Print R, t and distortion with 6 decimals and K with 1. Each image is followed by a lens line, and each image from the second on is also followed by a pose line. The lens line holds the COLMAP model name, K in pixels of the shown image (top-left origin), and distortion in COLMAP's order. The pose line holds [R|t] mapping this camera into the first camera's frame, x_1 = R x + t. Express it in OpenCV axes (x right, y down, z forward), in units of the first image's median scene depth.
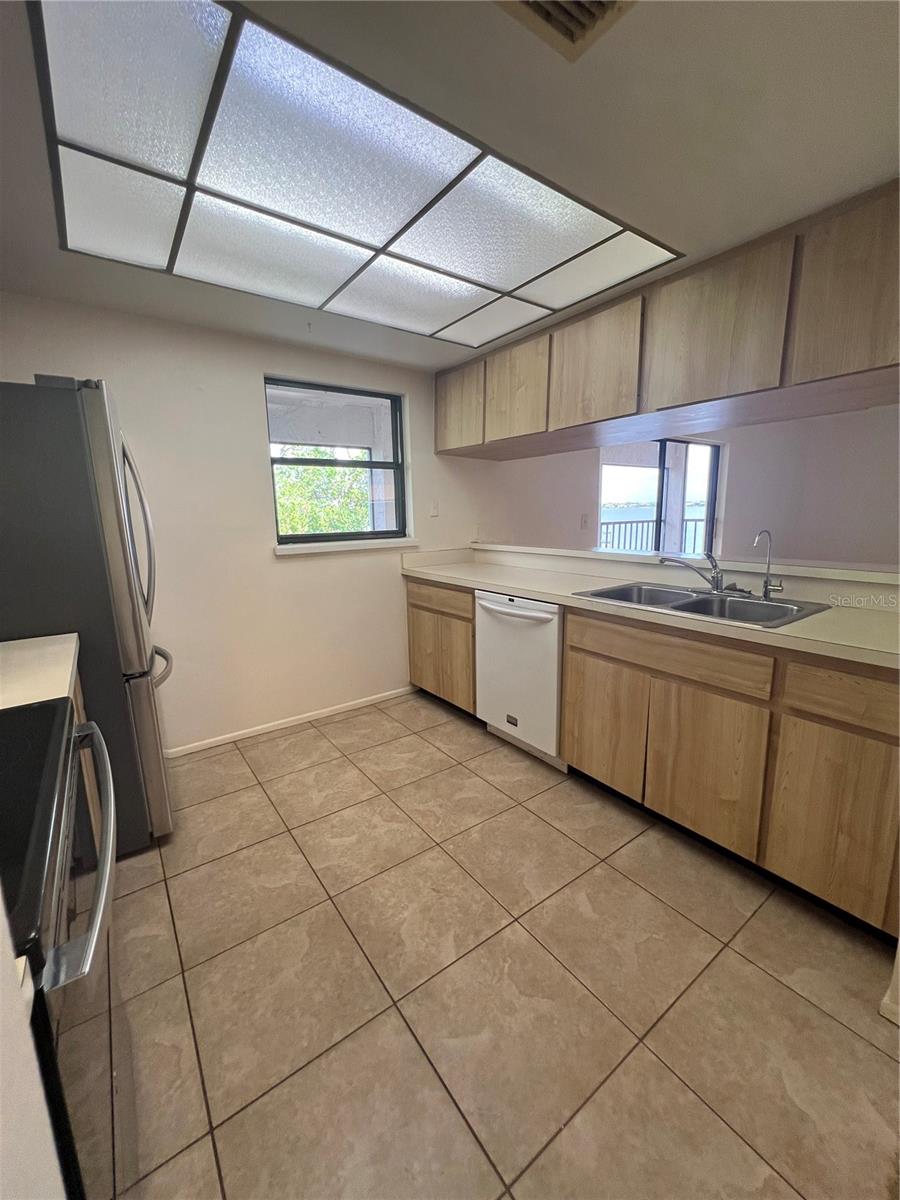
lens RADIAL K [[482.2, 0, 455.0], [0, 482.2, 599.5], [0, 0, 1]] dist [-0.002639, 0.001159]
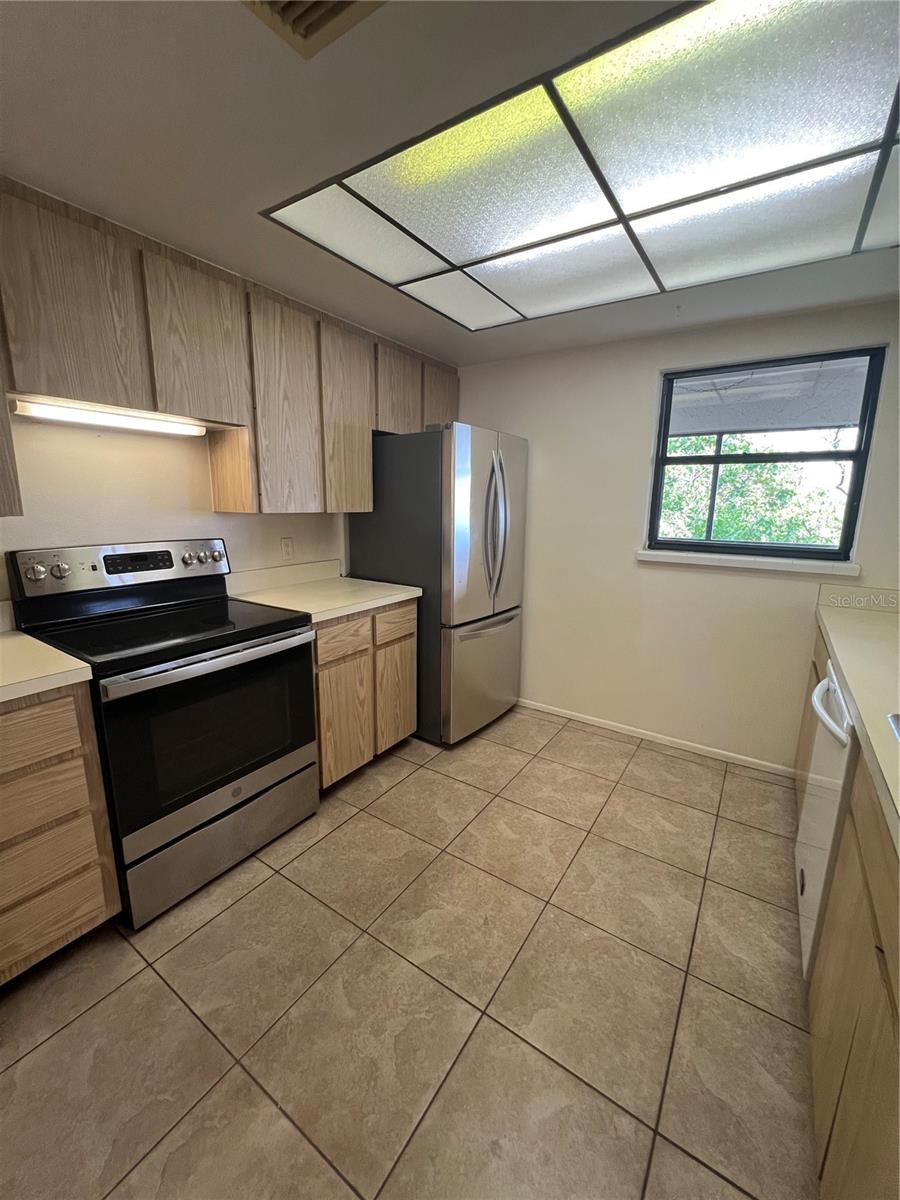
lens RADIAL K [[482.2, 0, 452.4], [0, 482.2, 599.3], [0, 0, 1]] dist [-0.002639, 0.001159]
pose [[0.337710, 0.211426, -0.917197, 0.532842], [-0.190673, 0.969609, 0.153303, -0.119365], [0.921735, 0.123113, 0.367760, 0.395841]]
